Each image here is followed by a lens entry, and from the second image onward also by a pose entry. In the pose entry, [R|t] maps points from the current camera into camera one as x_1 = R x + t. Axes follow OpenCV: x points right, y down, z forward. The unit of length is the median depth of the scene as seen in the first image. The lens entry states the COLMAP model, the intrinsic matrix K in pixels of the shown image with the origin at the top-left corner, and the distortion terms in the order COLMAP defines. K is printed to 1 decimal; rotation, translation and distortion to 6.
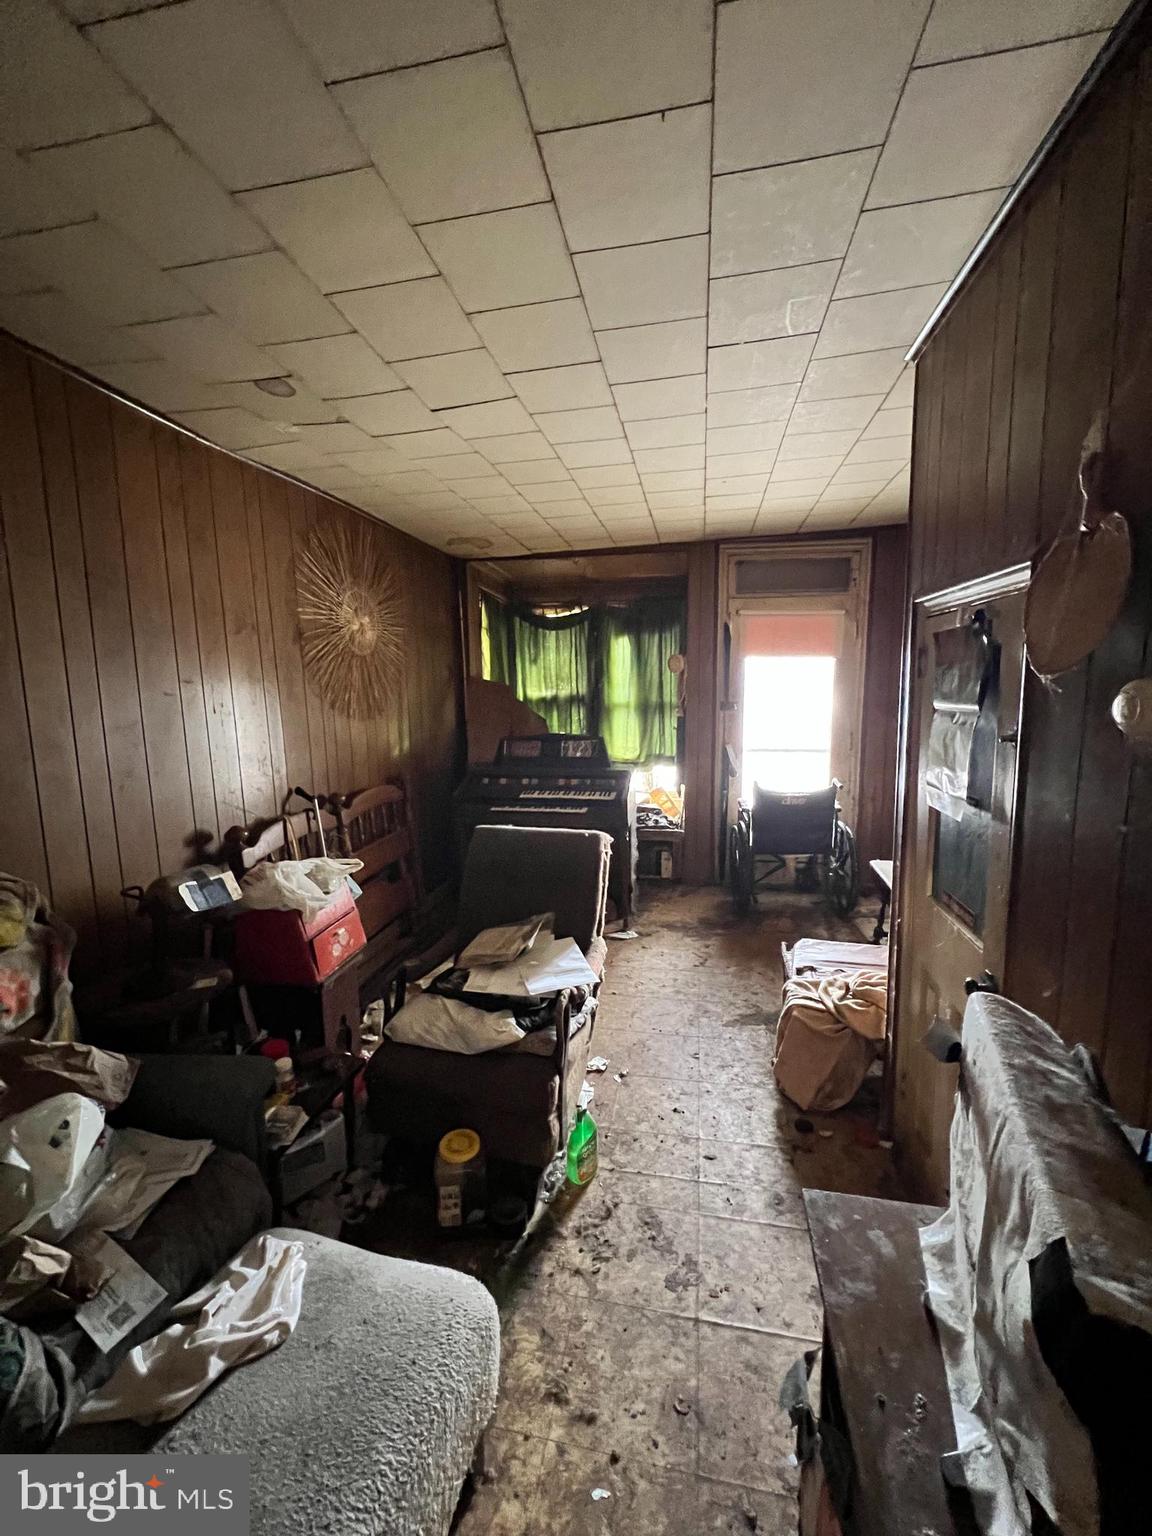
lens RADIAL K [[616.6, 0, 568.9], [0, 616.6, 768.5], [0, 0, 1]] dist [-0.000079, -0.000049]
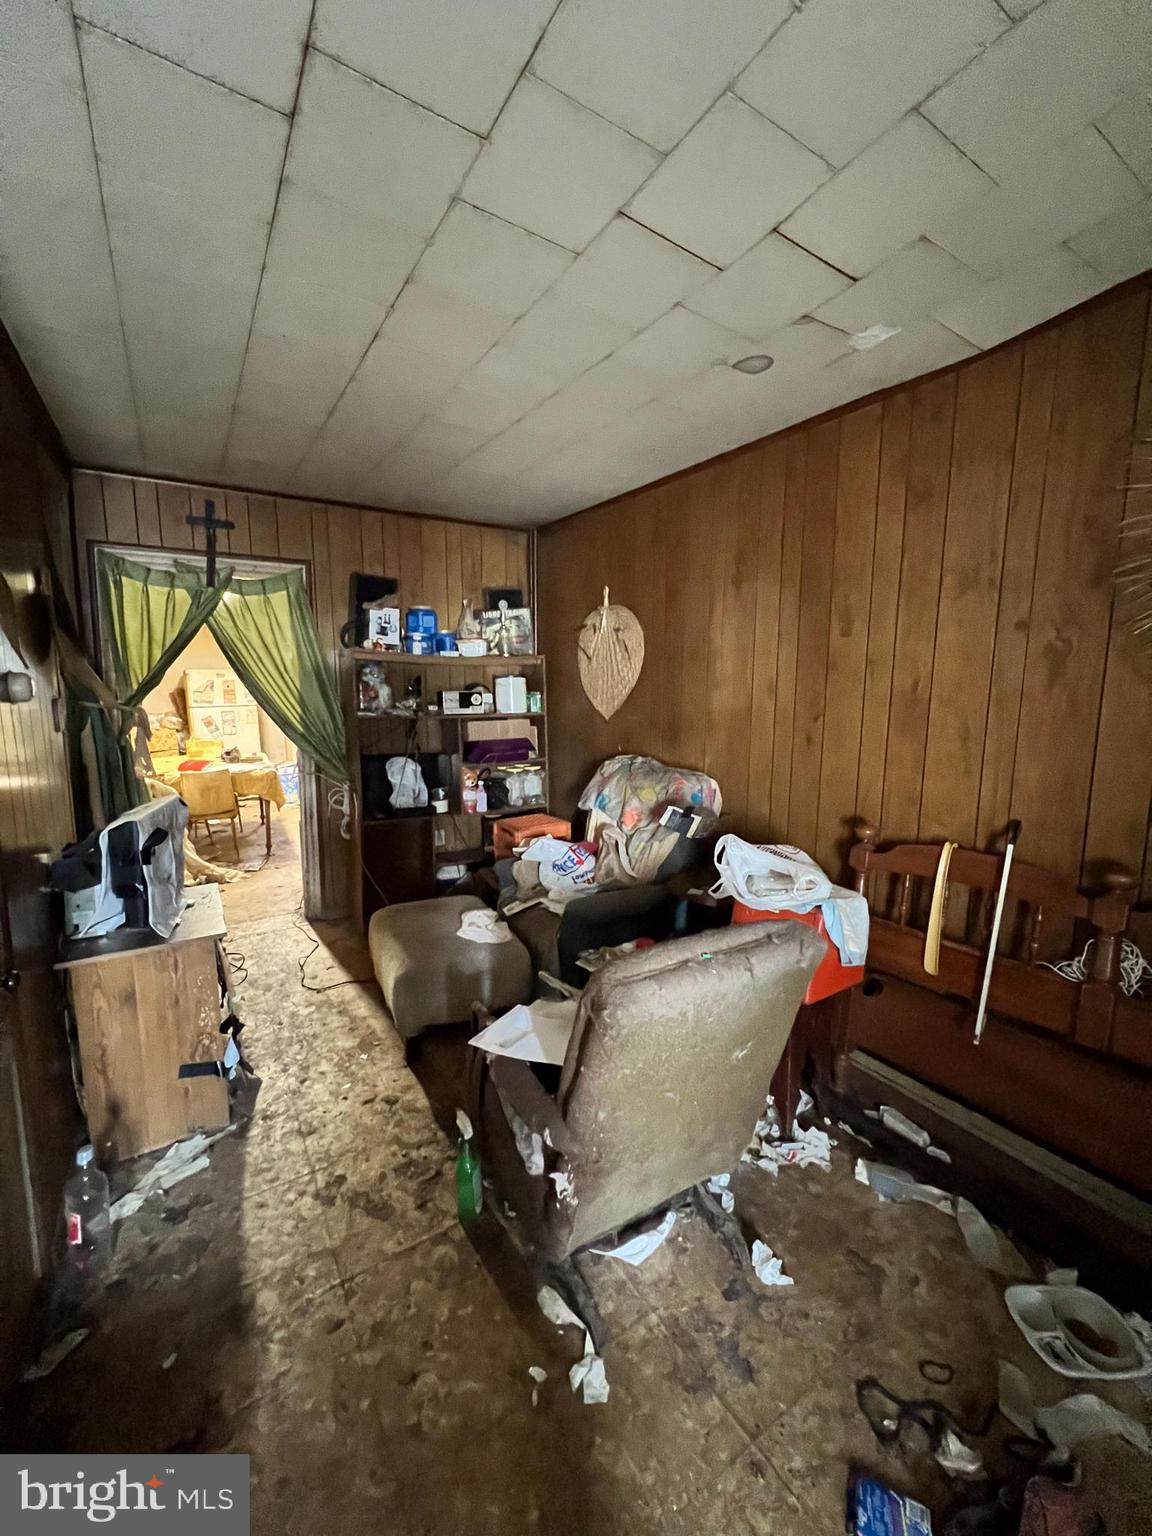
lens RADIAL K [[616.6, 0, 568.9], [0, 616.6, 768.5], [0, 0, 1]] dist [-0.000079, -0.000049]
pose [[-0.716195, 0.108613, -0.689397, 0.546592], [-0.089636, 0.965318, 0.245205, -0.234798], [0.692120, 0.237410, -0.681621, 1.807301]]
